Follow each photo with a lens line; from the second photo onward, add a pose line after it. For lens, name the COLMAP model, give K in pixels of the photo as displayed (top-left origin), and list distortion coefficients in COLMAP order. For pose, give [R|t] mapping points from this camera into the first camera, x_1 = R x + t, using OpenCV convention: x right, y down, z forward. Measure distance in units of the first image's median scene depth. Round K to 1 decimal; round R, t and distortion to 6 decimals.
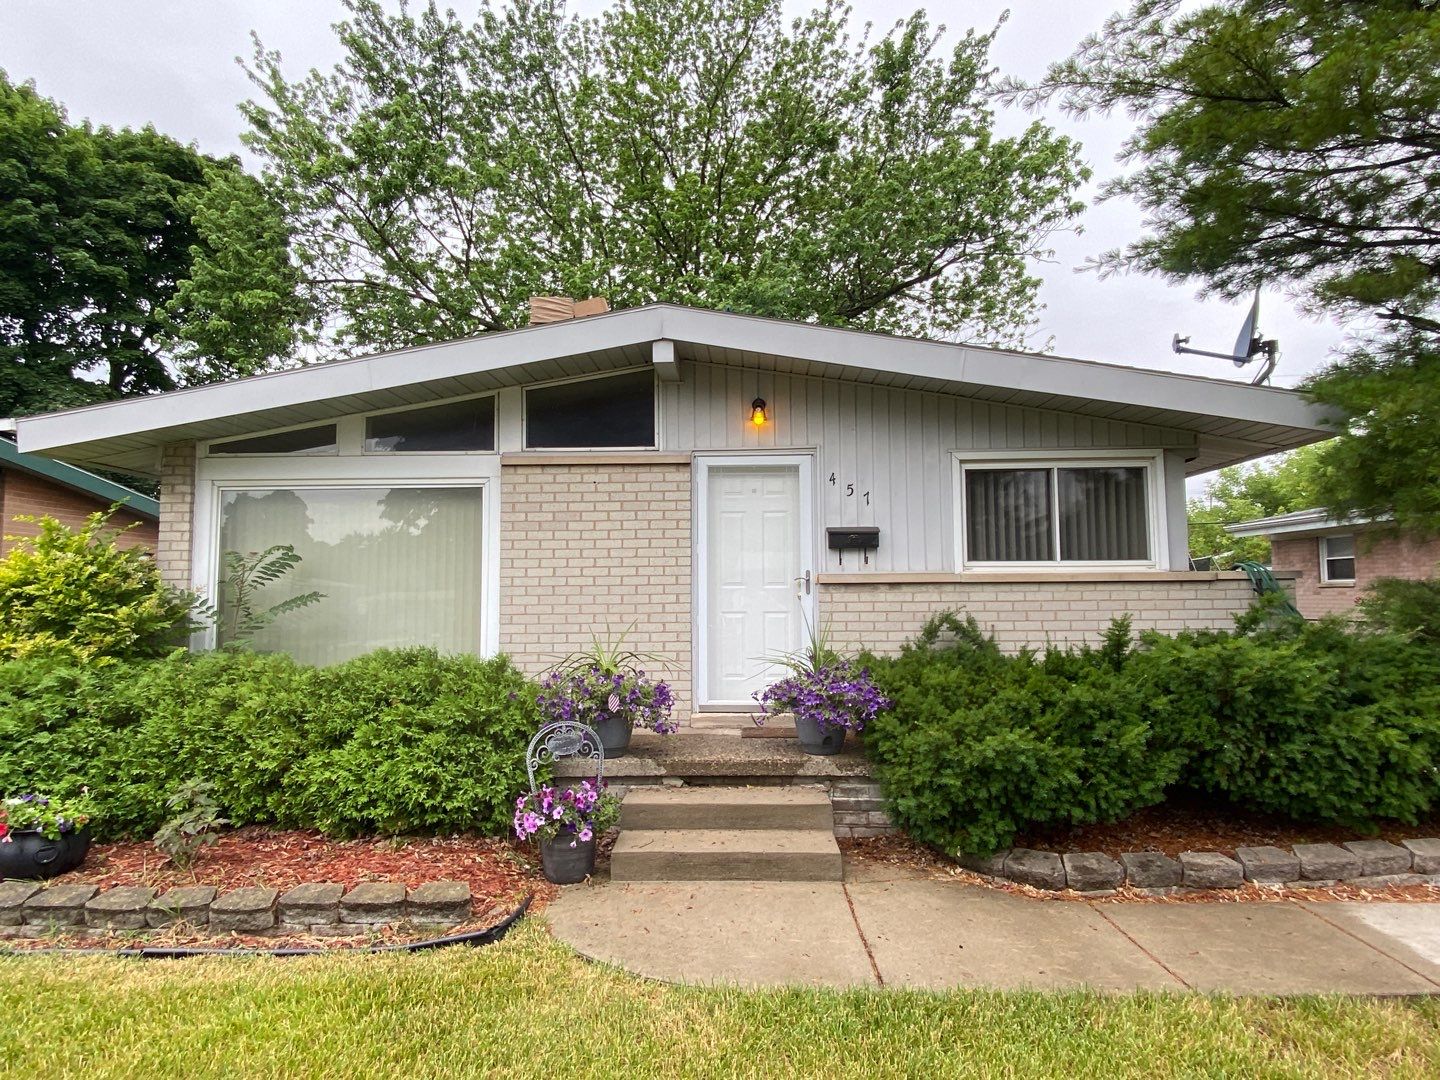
lens RADIAL K [[645.9, 0, 720.0], [0, 645.9, 540.0], [0, 0, 1]] dist [0.017722, -0.018222]
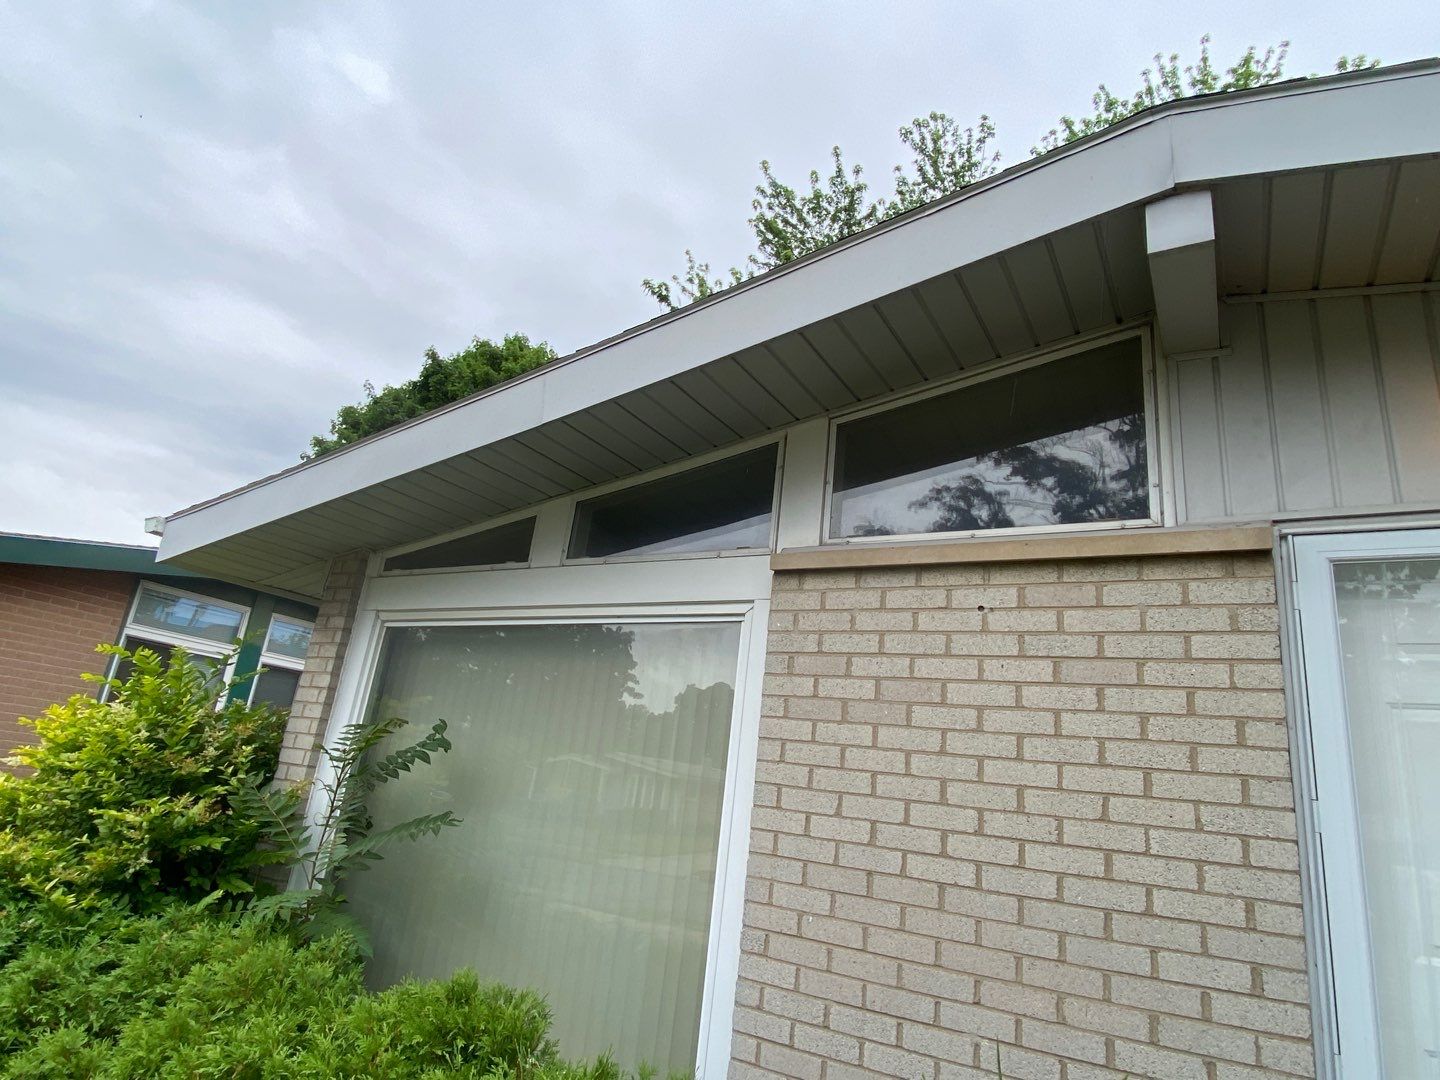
lens RADIAL K [[798.2, 0, 720.0], [0, 798.2, 540.0], [0, 0, 1]] dist [0.047170, -0.044723]
pose [[0.853731, -0.052218, -0.518089, -0.073580], [-0.087632, 0.966361, -0.241802, 0.003395], [0.513287, 0.251835, 0.820436, 0.502986]]
